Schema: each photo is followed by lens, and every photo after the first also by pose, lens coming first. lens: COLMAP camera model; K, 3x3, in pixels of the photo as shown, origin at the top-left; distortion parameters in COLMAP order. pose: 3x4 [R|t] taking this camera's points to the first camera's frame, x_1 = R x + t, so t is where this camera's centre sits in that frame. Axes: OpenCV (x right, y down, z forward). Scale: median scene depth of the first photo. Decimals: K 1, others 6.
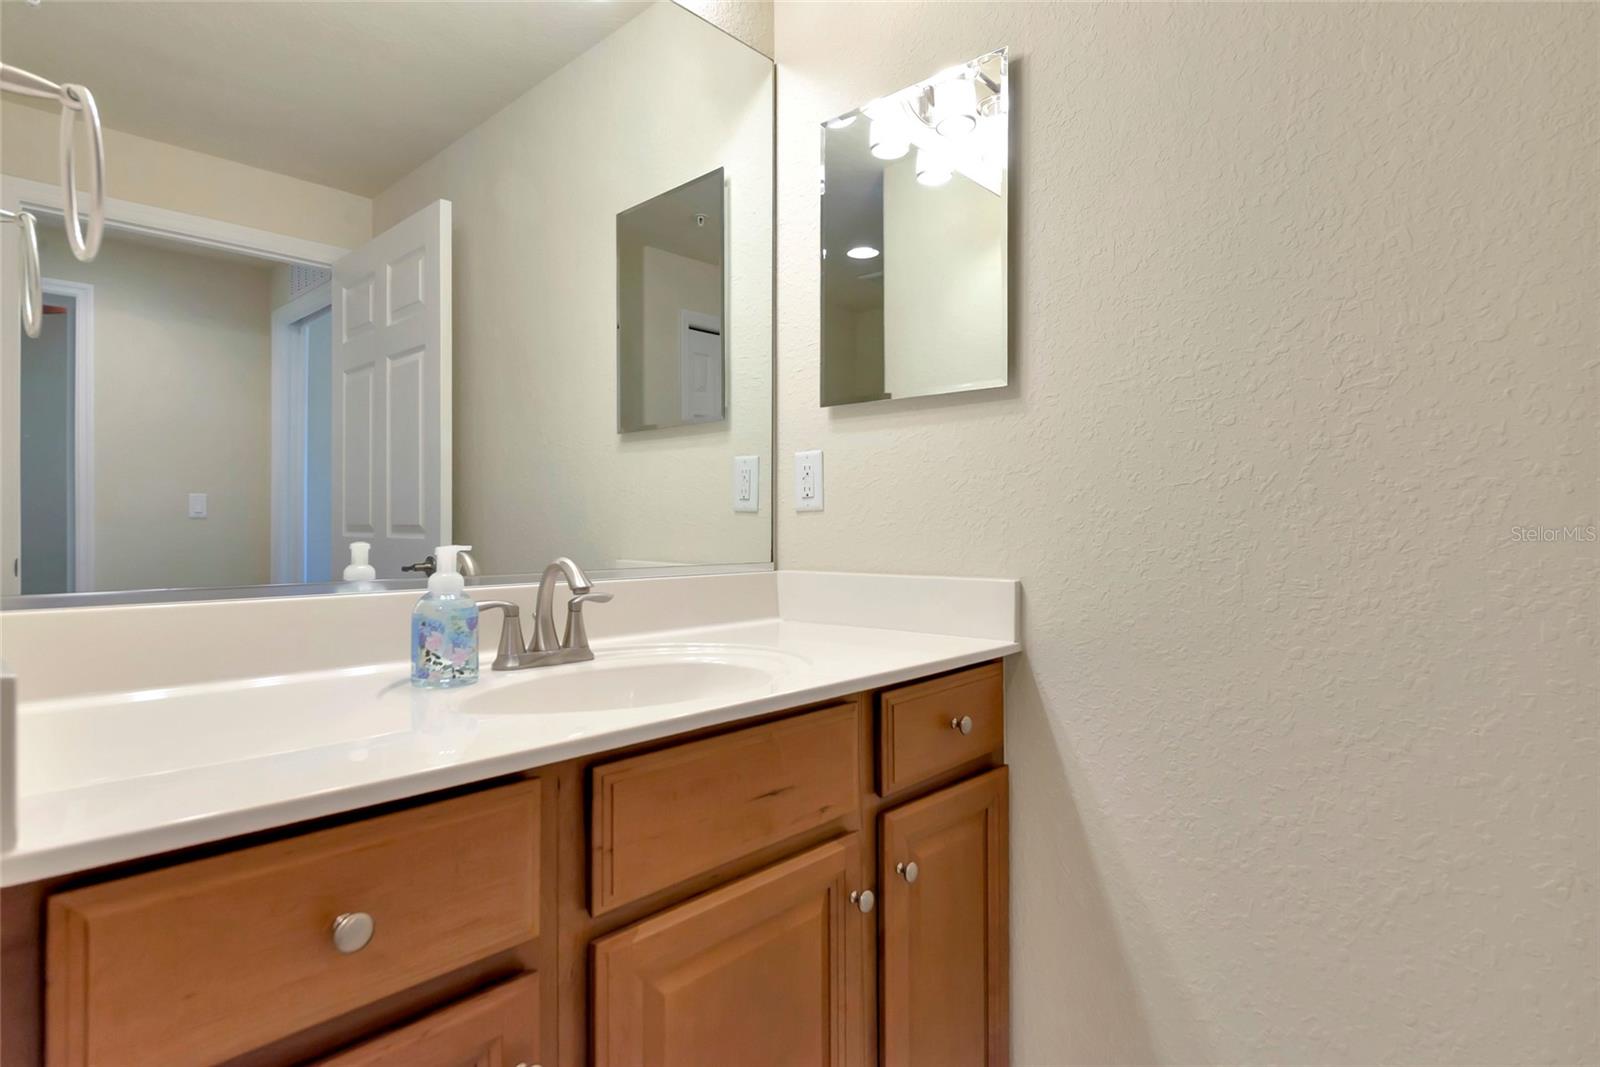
lens RADIAL K [[819.4, 0, 800.0], [0, 819.4, 533.5], [0, 0, 1]] dist [0.001587, -0.000004]
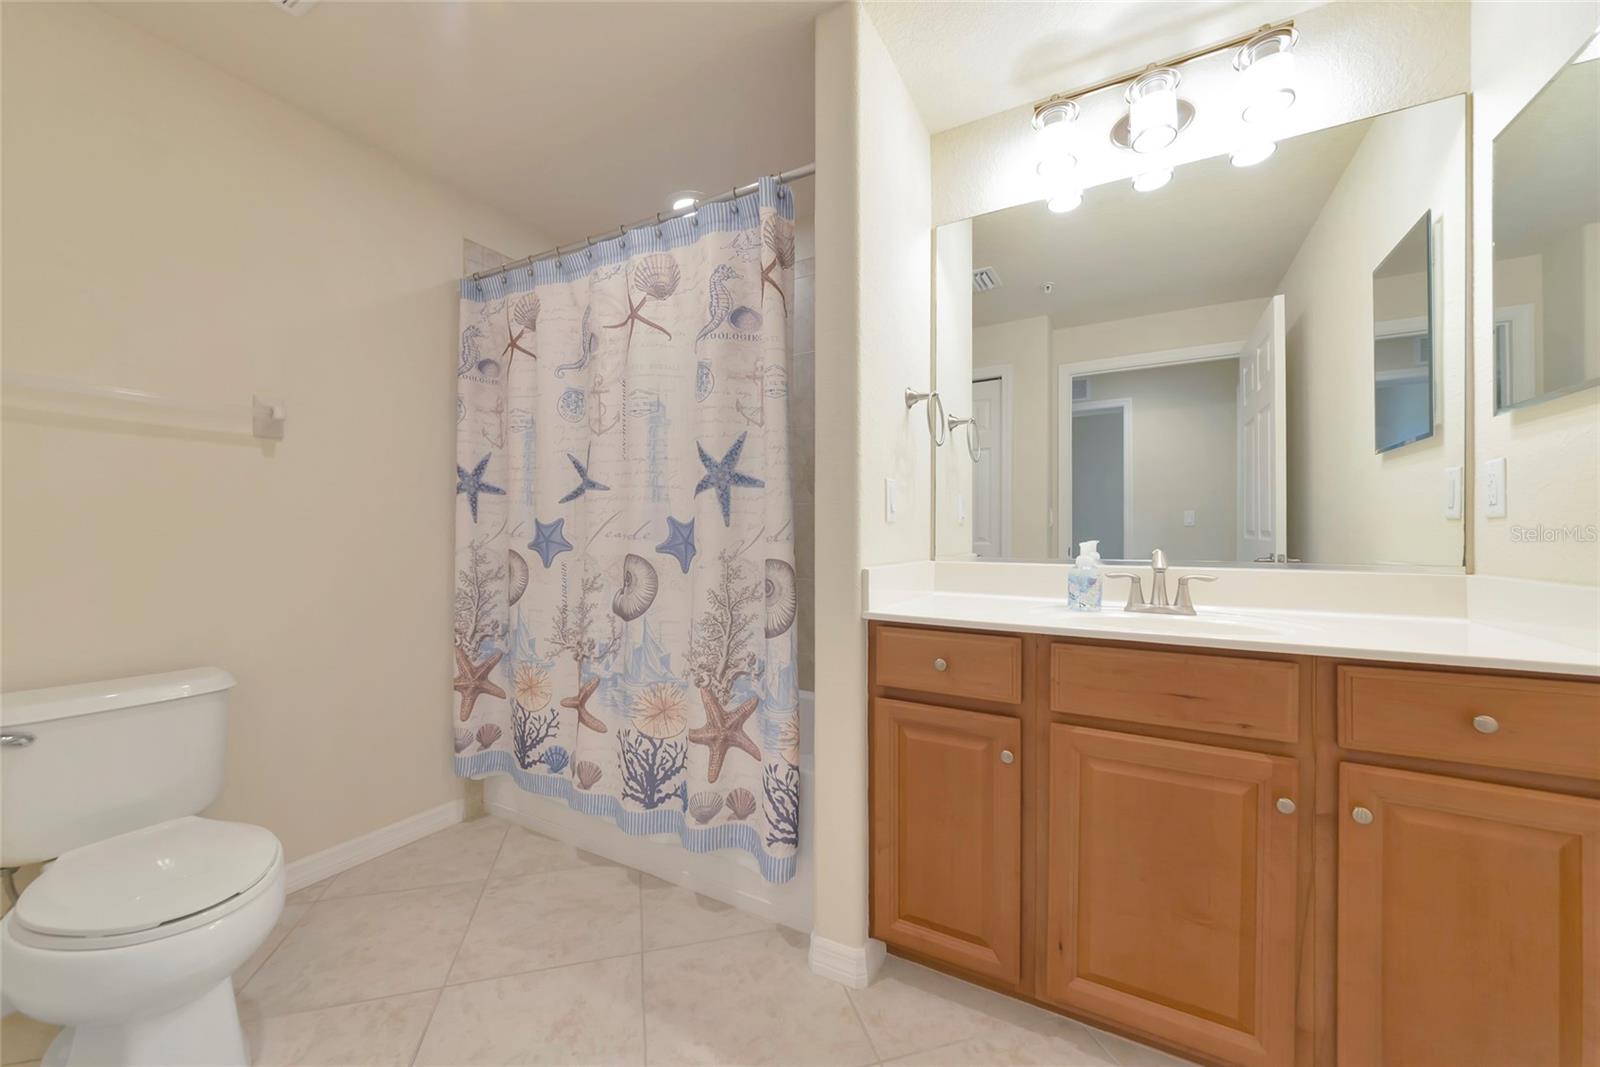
lens RADIAL K [[611.1, 0, 800.0], [0, 611.1, 533.5], [0, 0, 1]] dist [0.000318, -0.000001]
pose [[0.224915, 0.003062, -0.974373, 0.562637], [-0.007603, 0.999970, 0.001388, -0.001944], [0.974349, 0.007096, 0.224932, -0.014688]]
